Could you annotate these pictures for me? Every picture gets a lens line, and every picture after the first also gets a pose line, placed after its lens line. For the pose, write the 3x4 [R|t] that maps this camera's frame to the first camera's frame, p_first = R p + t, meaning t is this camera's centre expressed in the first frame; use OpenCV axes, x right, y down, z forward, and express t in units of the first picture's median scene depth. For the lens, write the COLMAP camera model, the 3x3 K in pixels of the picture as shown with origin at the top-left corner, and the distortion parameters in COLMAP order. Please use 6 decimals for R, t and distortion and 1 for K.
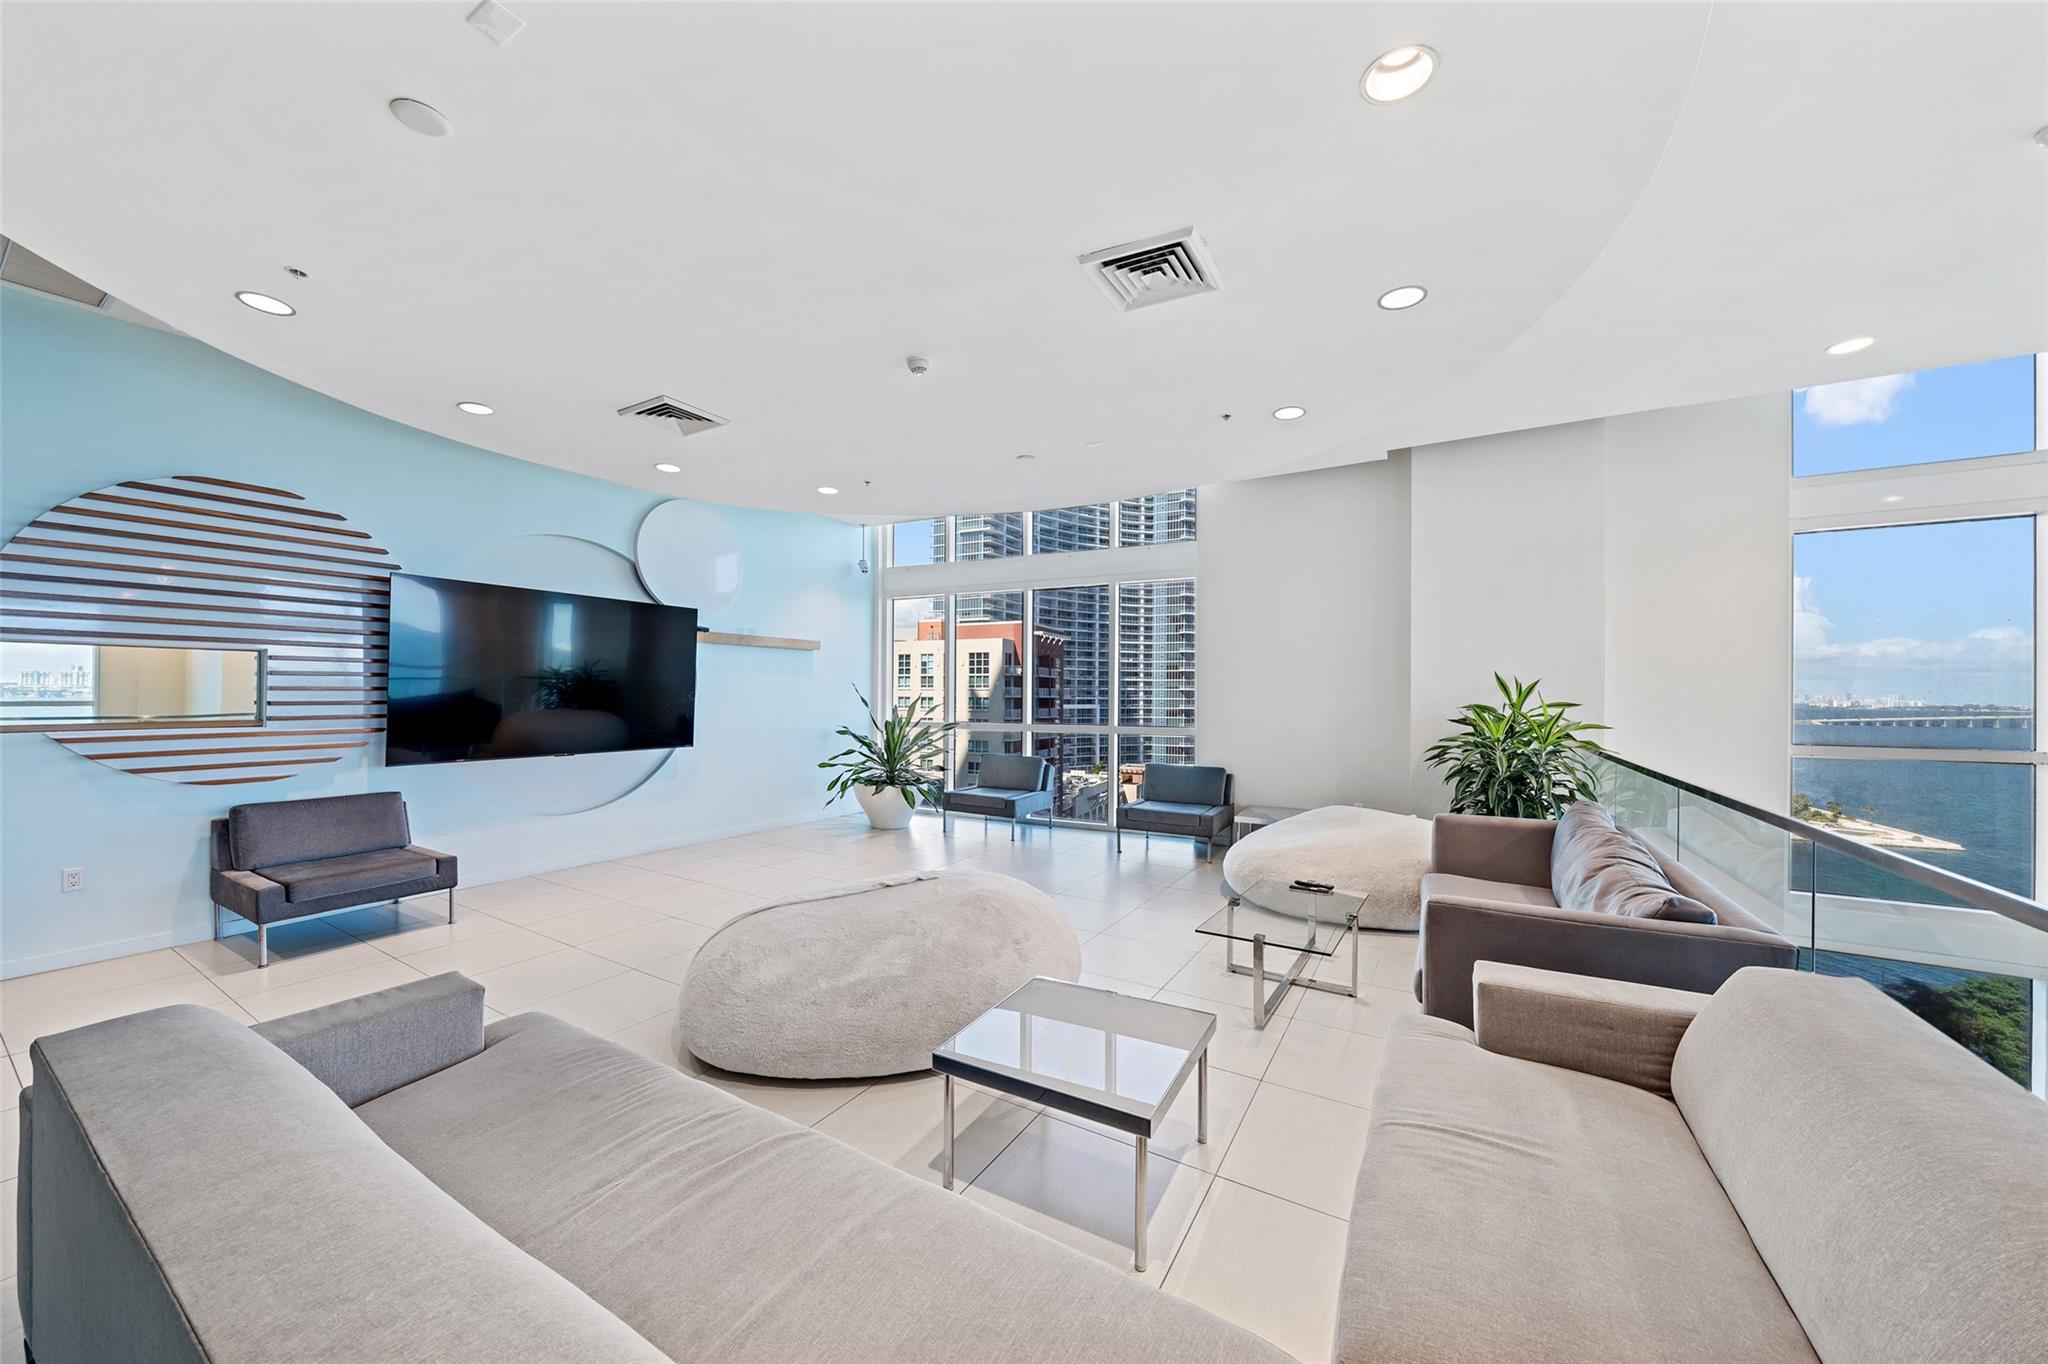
lens RADIAL K [[725.1, 0, 1024.0], [0, 725.1, 682.0], [0, 0, 1]] dist [-0.000381, -0.000035]
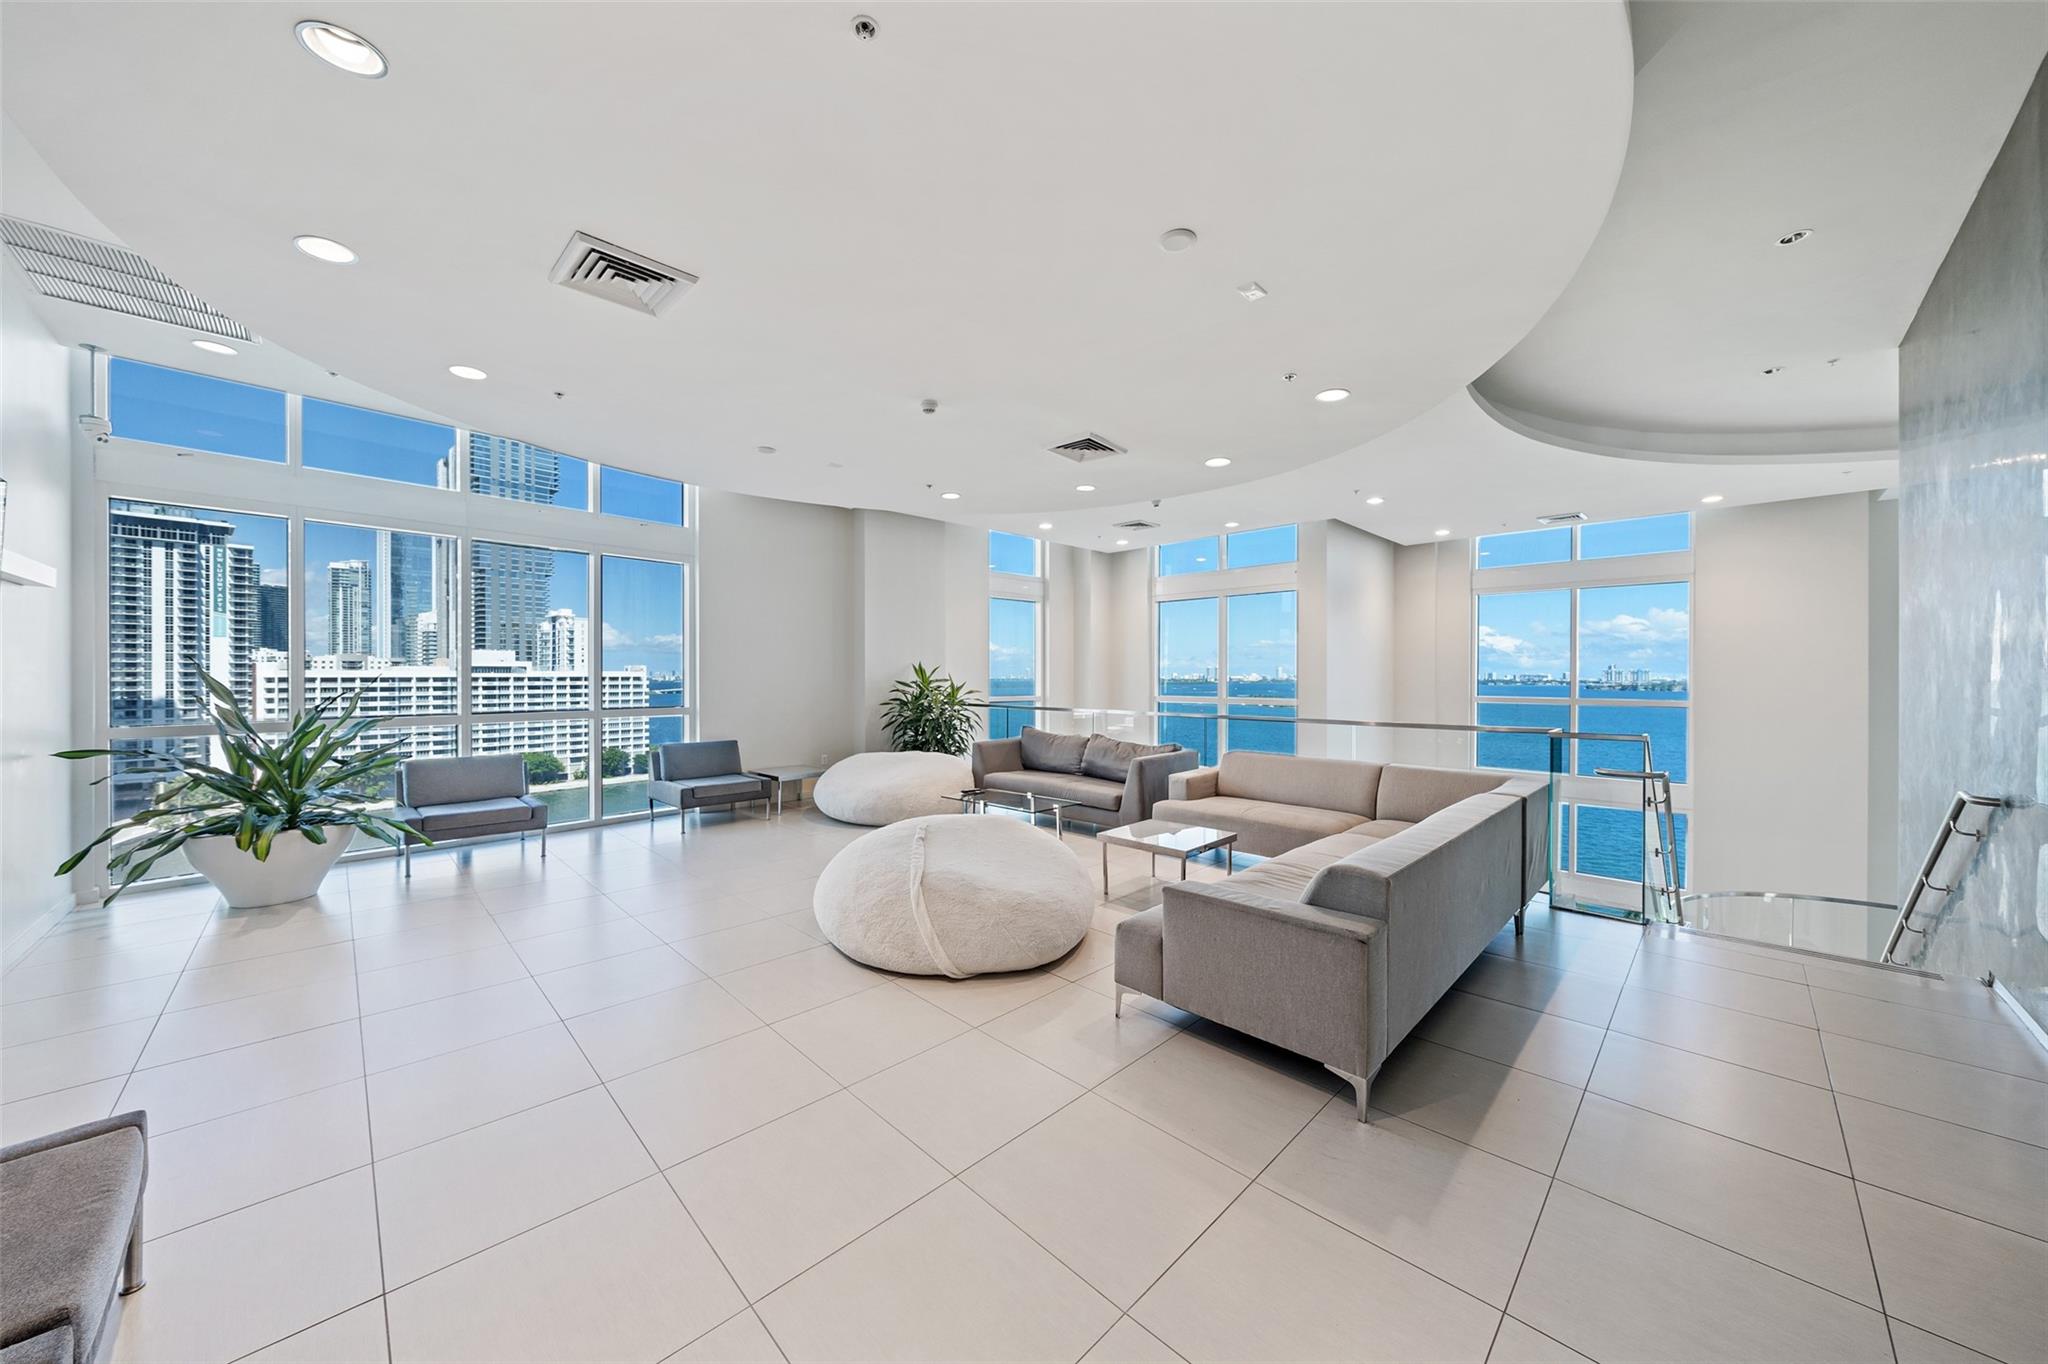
lens RADIAL K [[696.9, 0, 1051.4], [0, 696.9, 677.1], [0, 0, 1]] dist [-0.000382, -0.000034]
pose [[0.230802, -0.010518, 0.972944, -0.640360], [-0.018307, 0.999718, 0.015150, -0.004214], [-0.972829, -0.021308, 0.230544, 0.272771]]
